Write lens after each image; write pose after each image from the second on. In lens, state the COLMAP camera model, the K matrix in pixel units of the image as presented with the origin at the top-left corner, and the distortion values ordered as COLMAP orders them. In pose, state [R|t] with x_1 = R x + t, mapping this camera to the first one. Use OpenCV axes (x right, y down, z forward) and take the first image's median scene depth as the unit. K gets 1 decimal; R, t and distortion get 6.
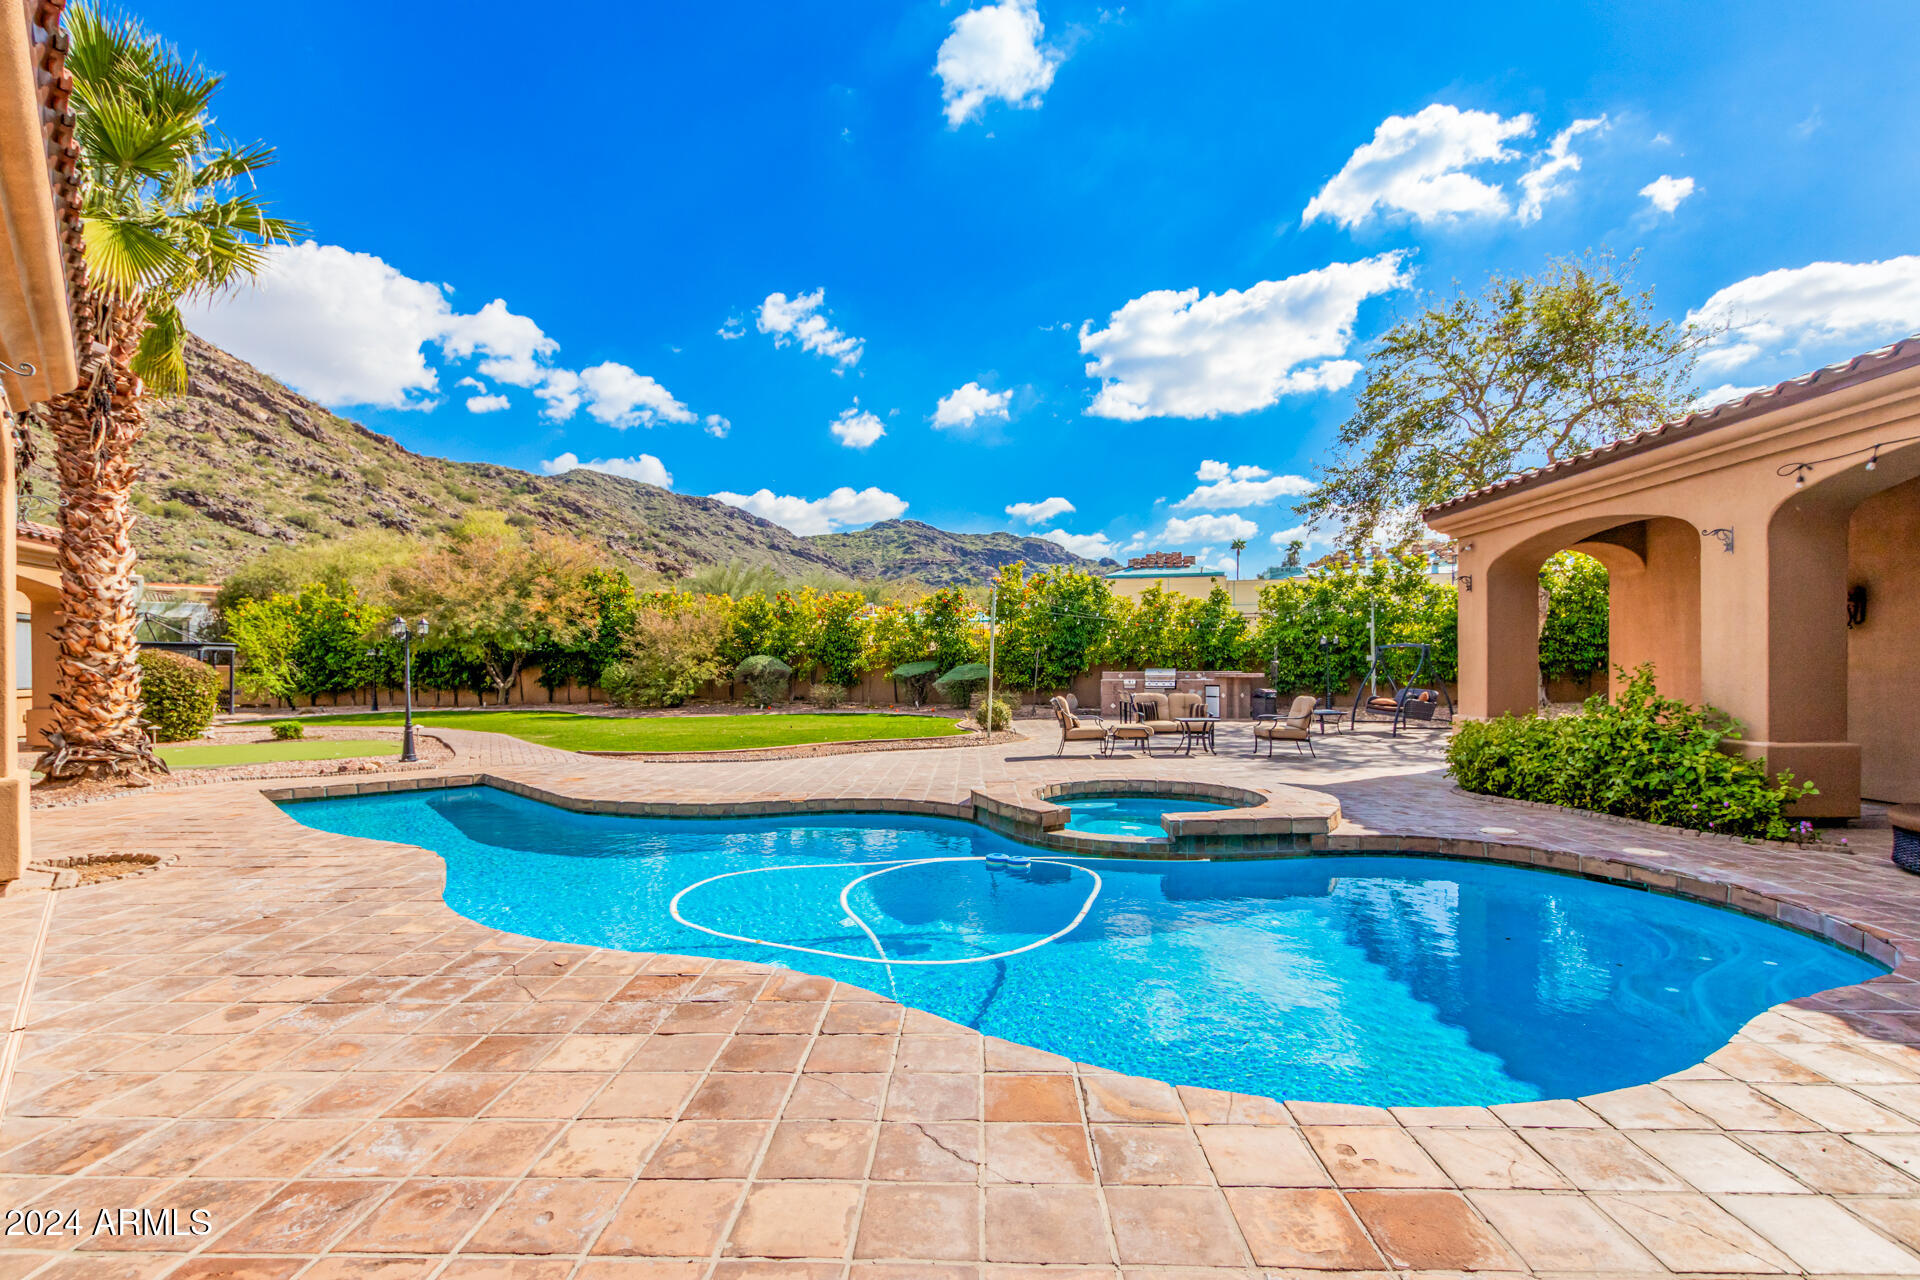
lens RADIAL K [[890.9, 0, 965.6], [0, 890.9, 675.0], [0, 0, 1]] dist [0.008699, 0.000304]
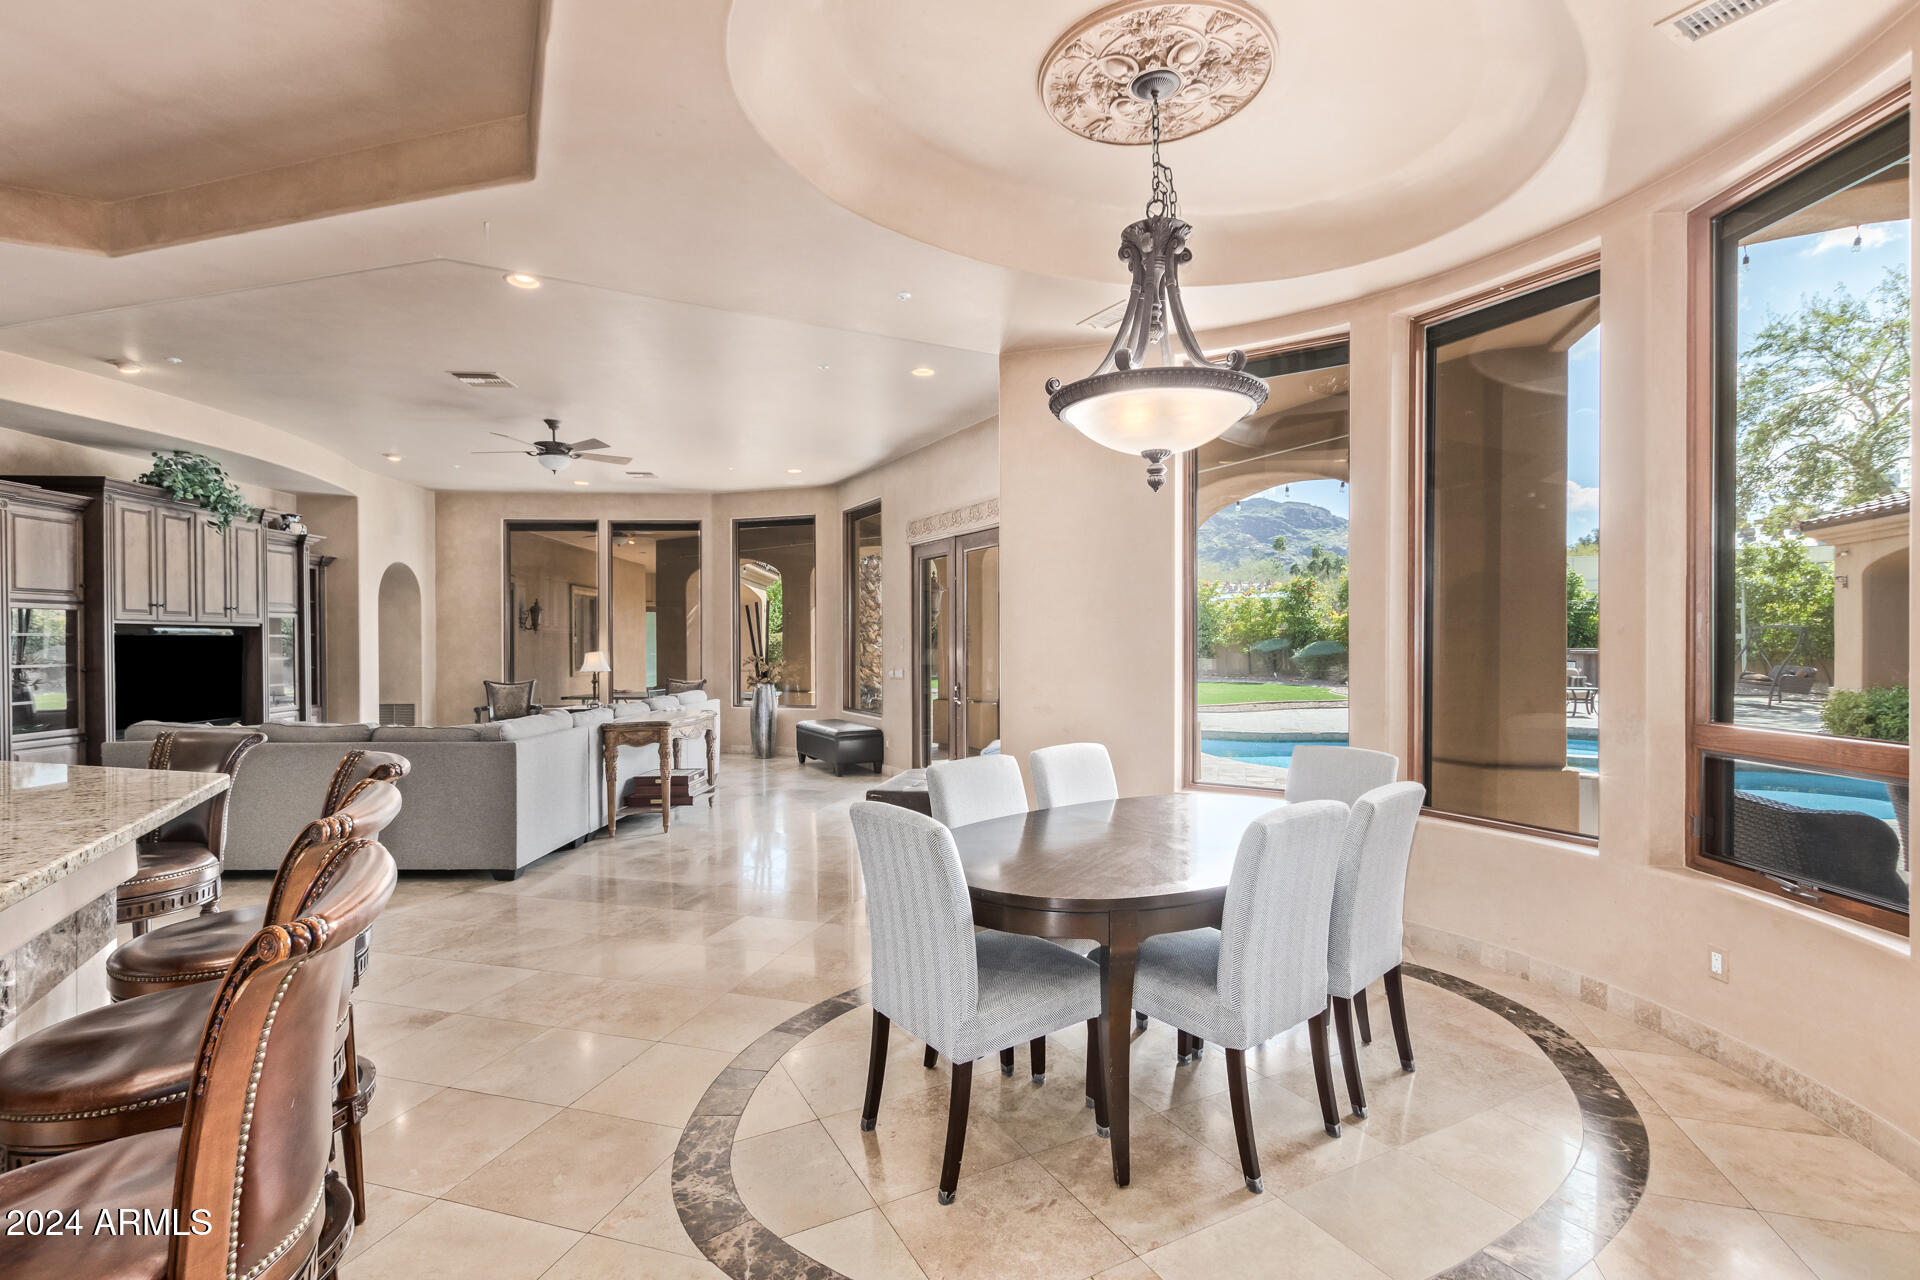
lens RADIAL K [[890.9, 0, 956.5], [0, 890.9, 652.0], [0, 0, 1]] dist [0.008699, 0.000304]
pose [[0.960139, 0.003749, -0.279497, -0.139693], [-0.002285, 0.999982, 0.005562, -0.004033], [0.279513, -0.004702, 0.960130, -0.278085]]
